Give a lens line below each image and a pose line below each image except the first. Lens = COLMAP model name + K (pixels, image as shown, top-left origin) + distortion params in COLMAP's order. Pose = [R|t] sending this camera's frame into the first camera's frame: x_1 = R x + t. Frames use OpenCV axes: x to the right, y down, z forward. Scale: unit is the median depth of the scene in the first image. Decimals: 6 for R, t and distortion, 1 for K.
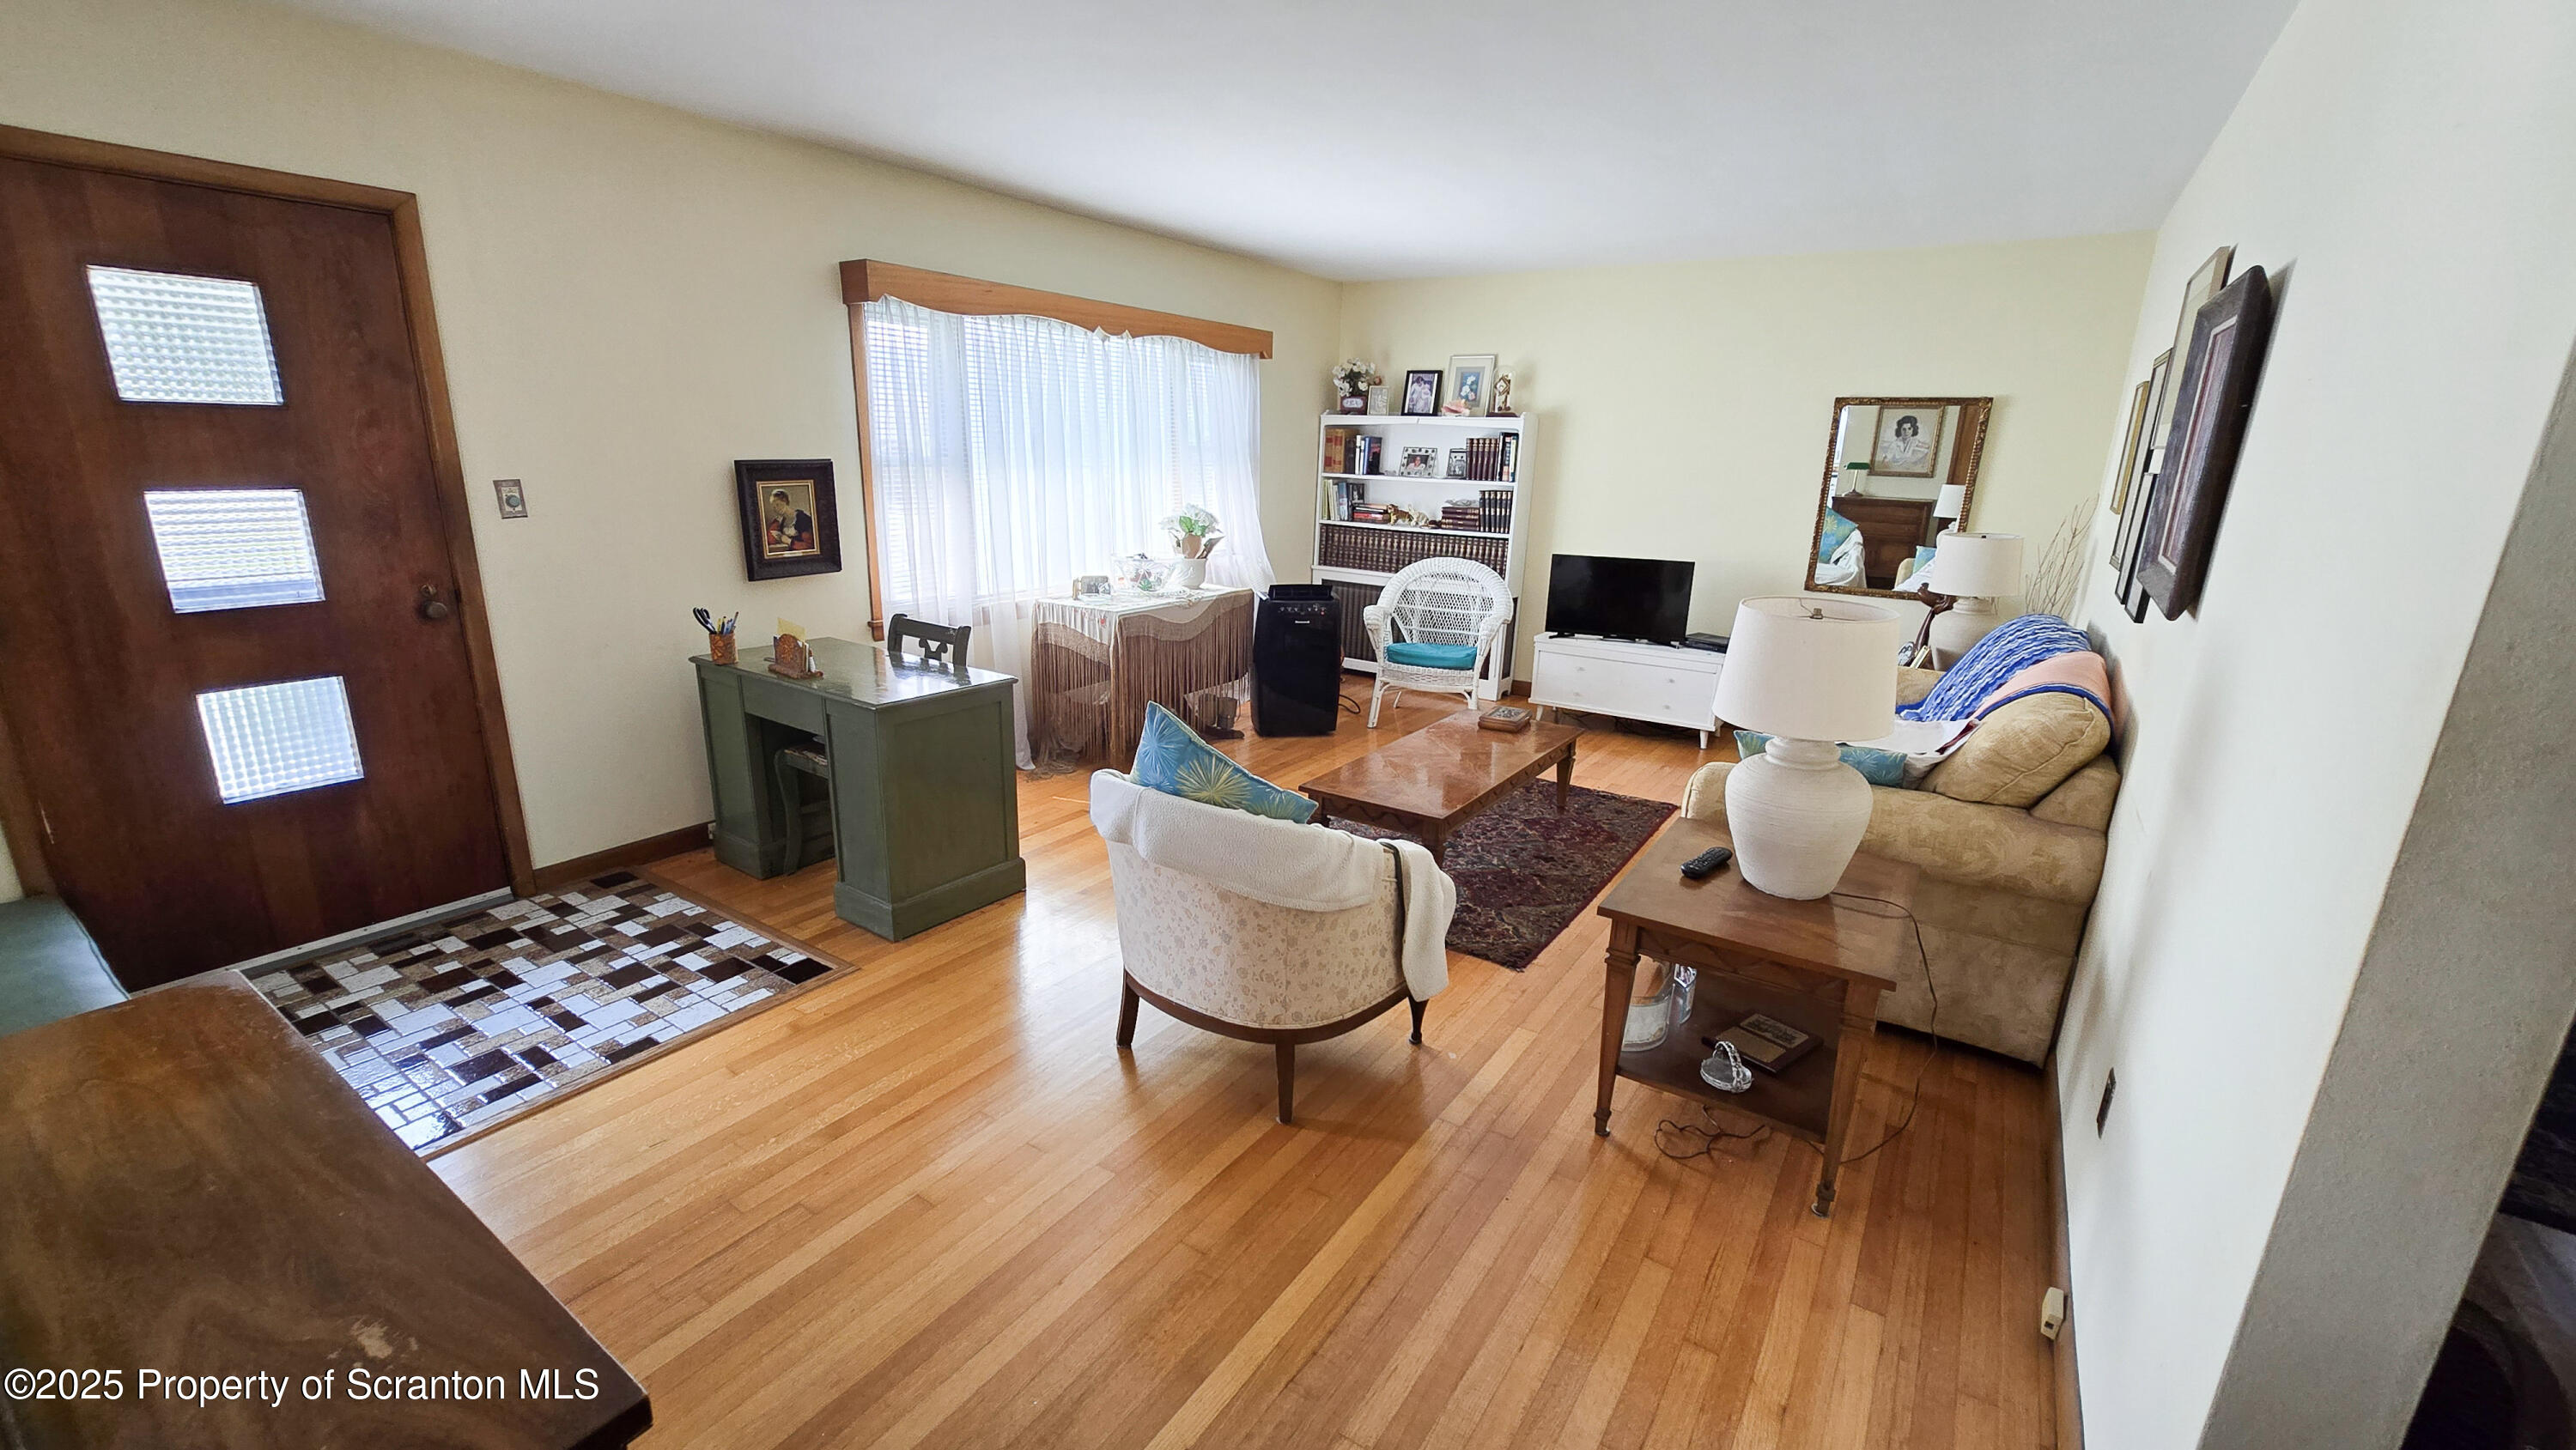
lens RADIAL K [[1053.3, 0, 1288.6], [0, 1053.3, 726.7], [0, 0, 1]] dist [-0.007104, 0.002941]
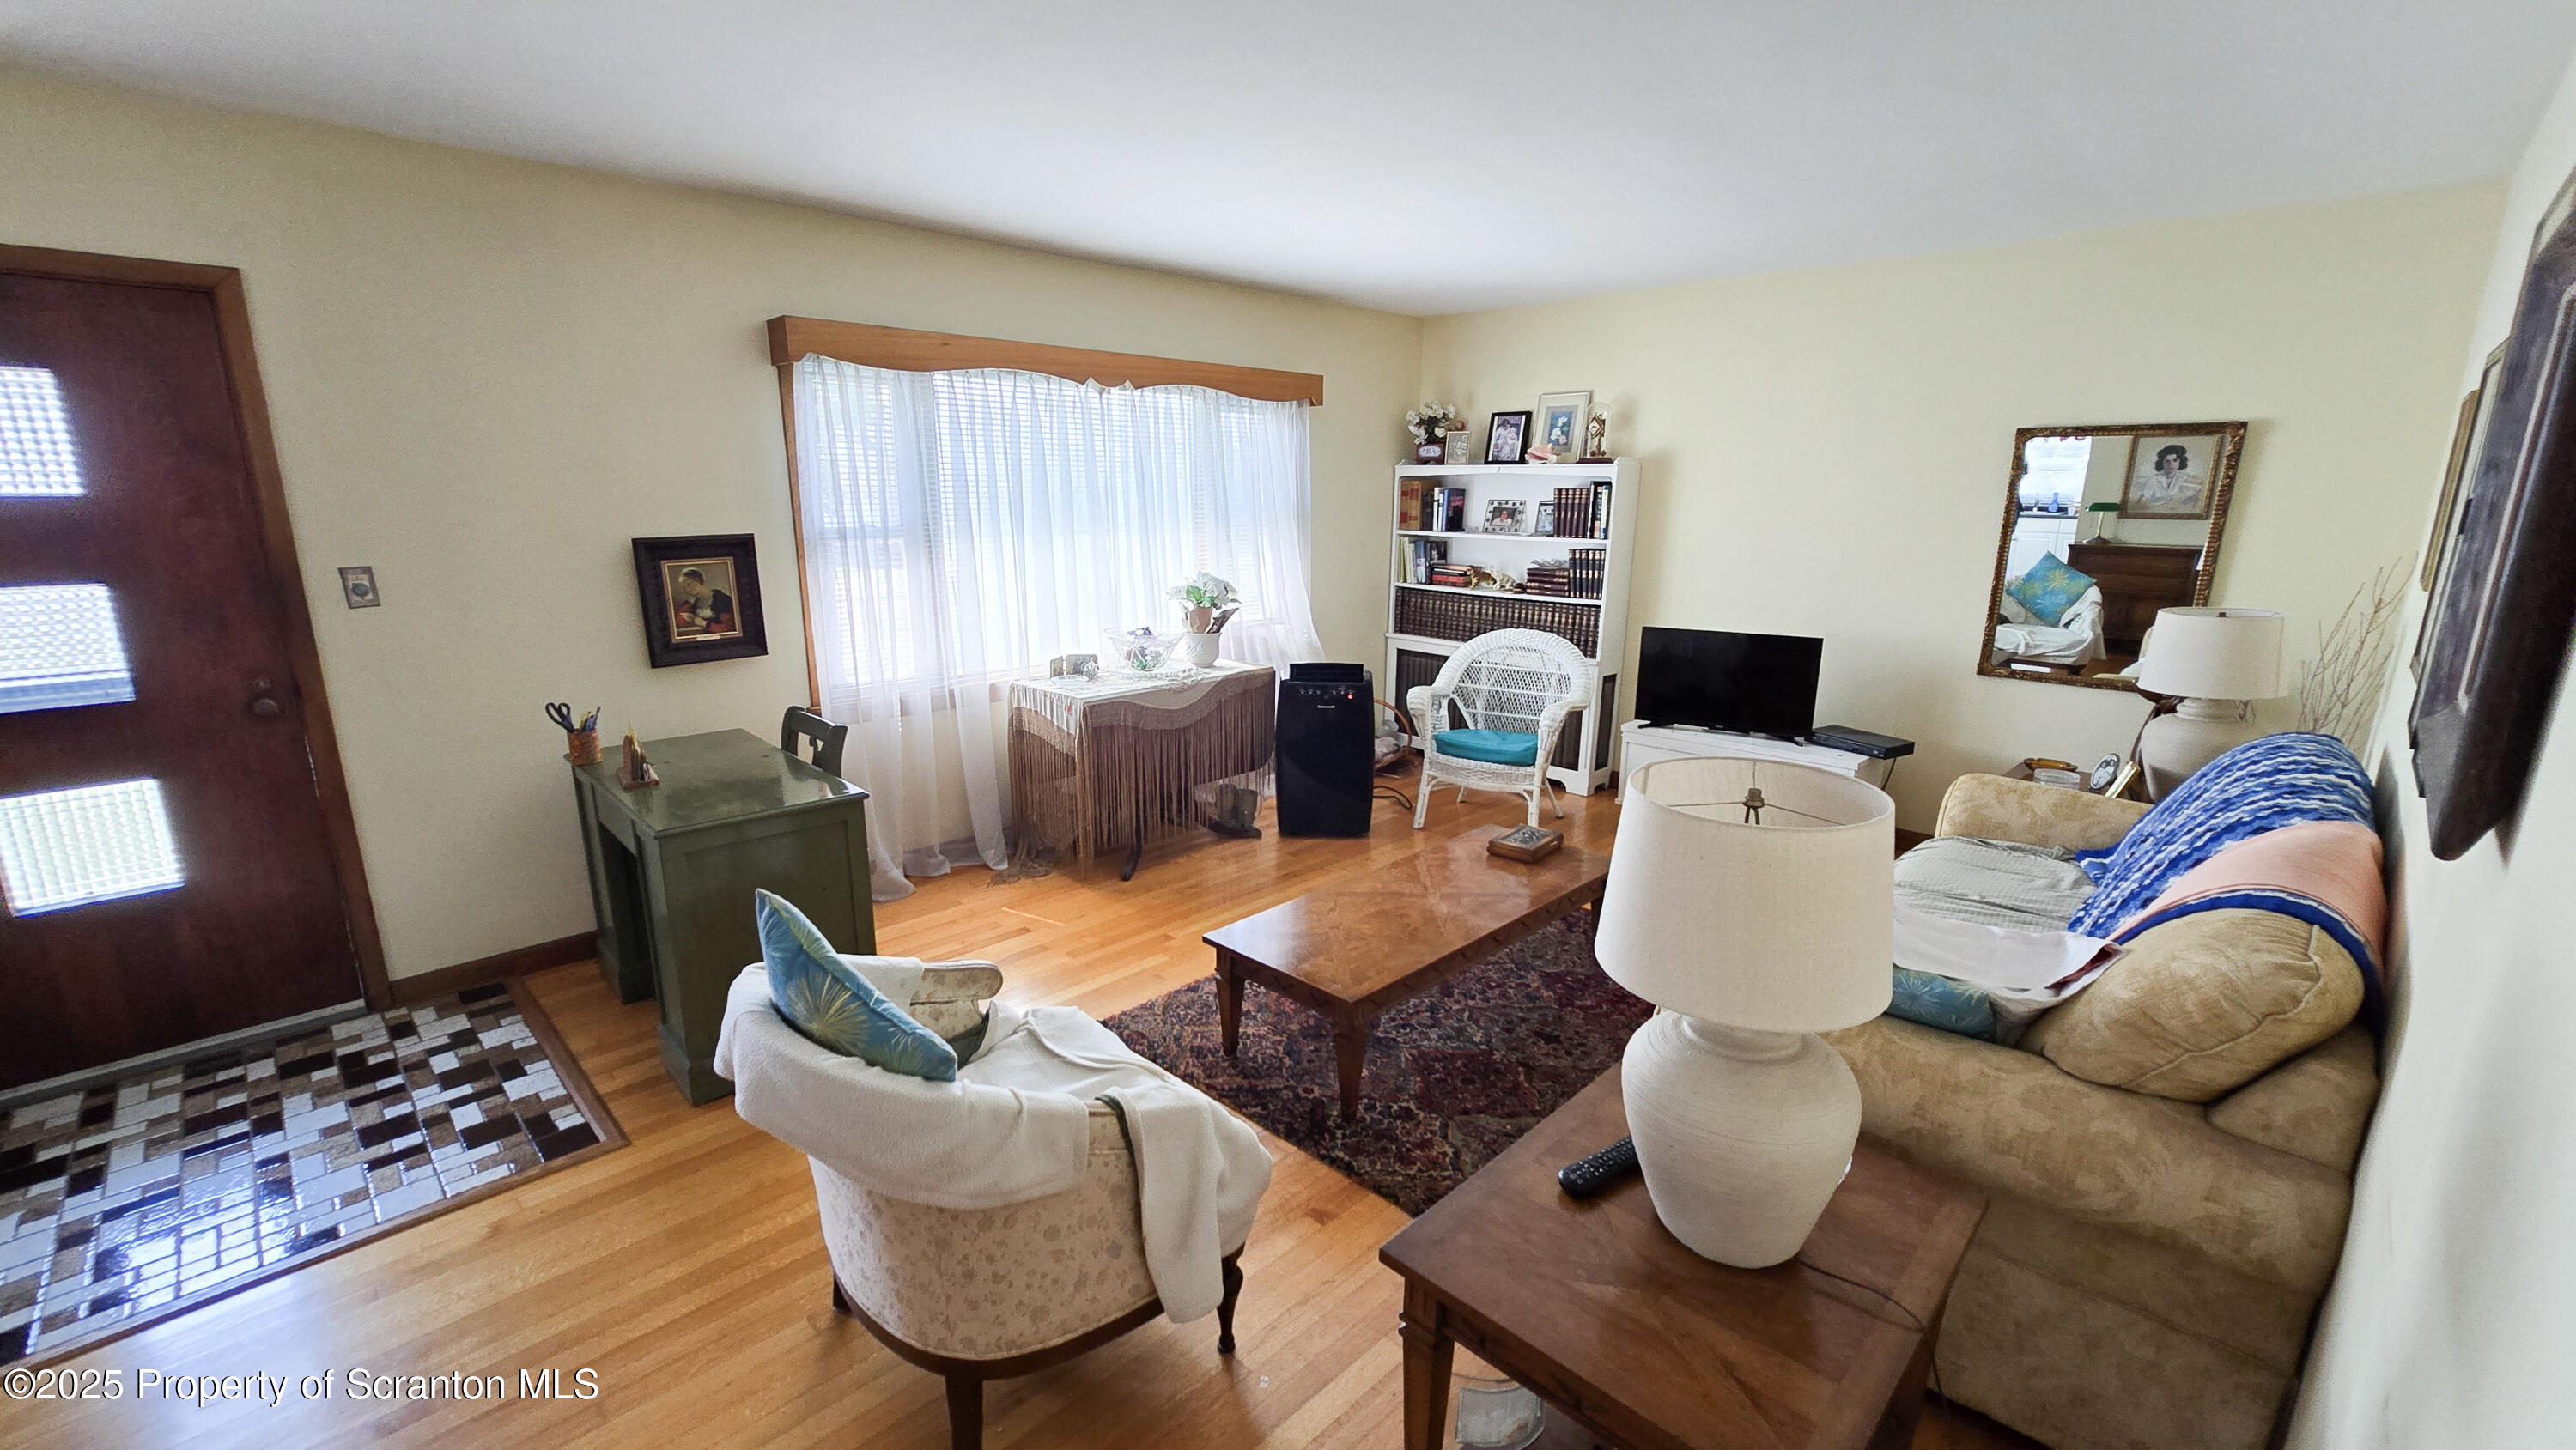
lens RADIAL K [[1053.3, 0, 1283.2], [0, 1053.3, 731.8], [0, 0, 1]] dist [-0.007104, 0.002941]
pose [[0.980699, 0.022619, -0.194212, 0.228575], [-0.029820, 0.998969, -0.034238, -0.075238], [0.193238, 0.039369, 0.980362, 0.231437]]
